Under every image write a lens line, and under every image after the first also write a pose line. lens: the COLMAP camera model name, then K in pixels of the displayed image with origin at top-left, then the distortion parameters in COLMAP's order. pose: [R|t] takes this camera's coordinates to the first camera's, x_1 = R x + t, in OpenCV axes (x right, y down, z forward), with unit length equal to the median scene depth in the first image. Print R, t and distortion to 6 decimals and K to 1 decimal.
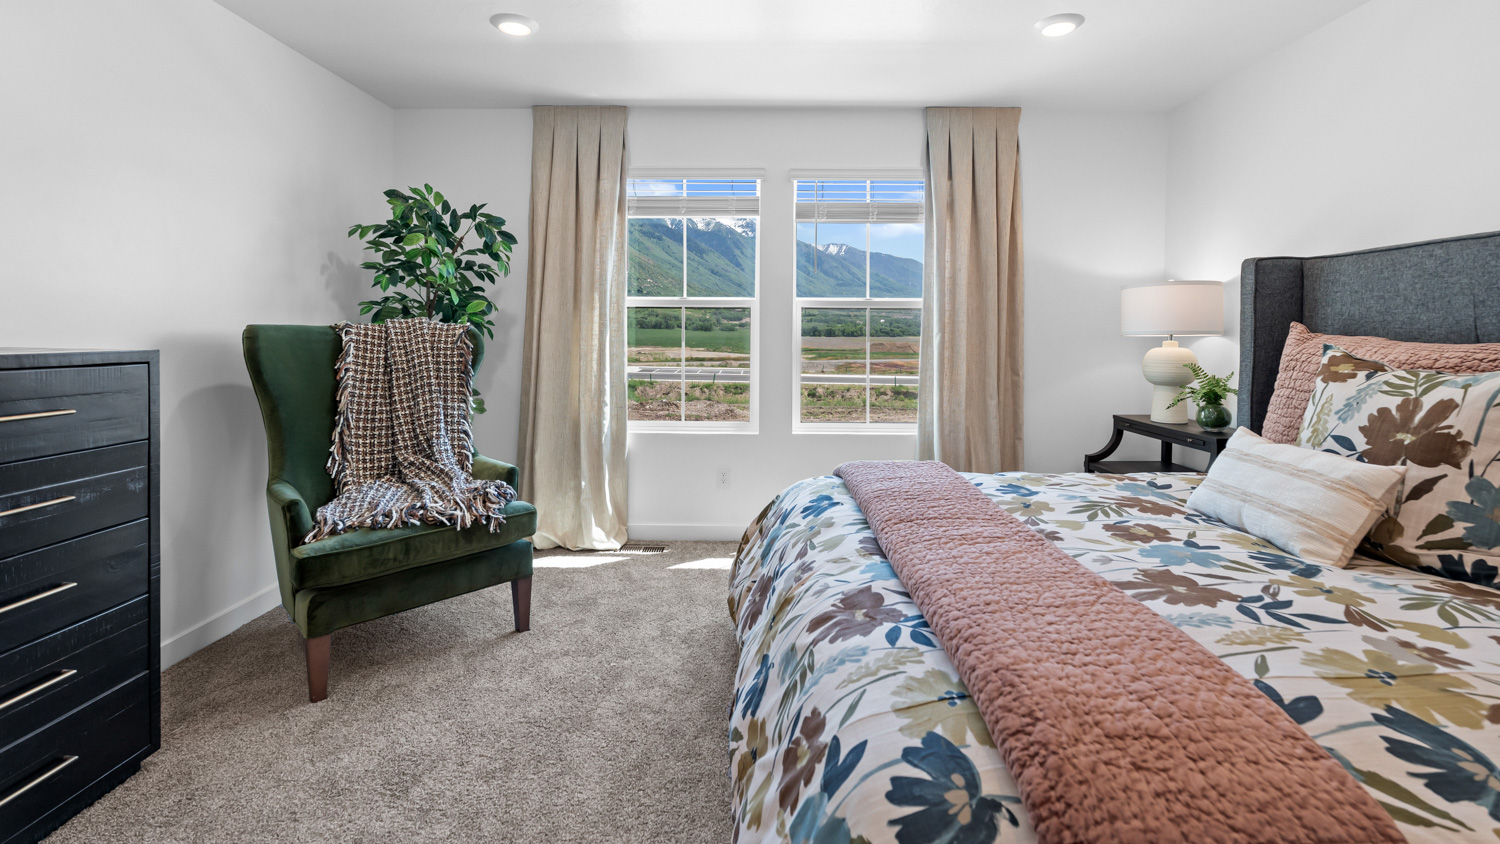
lens RADIAL K [[660.3, 0, 747.5], [0, 660.3, 332.8], [0, 0, 1]] dist [-0.002002, 0.000403]
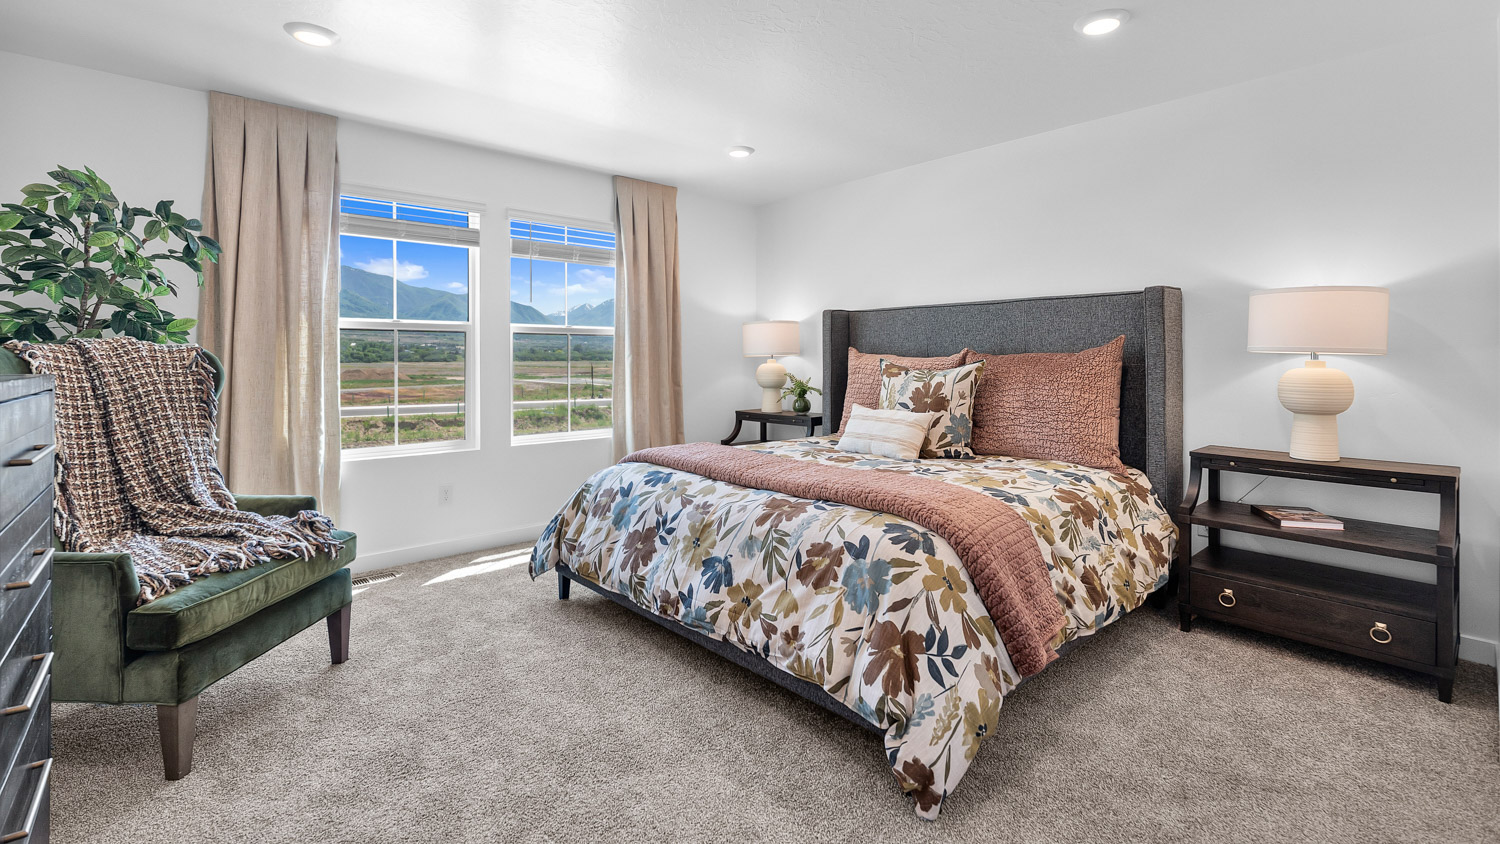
lens RADIAL K [[660.3, 0, 747.5], [0, 660.3, 332.8], [0, 0, 1]] dist [-0.002002, 0.000403]
pose [[0.739437, 0.018806, 0.672963, -0.507081], [0.006101, 0.999382, -0.034632, 0.004742], [-0.673198, 0.029714, 0.738865, -0.119949]]
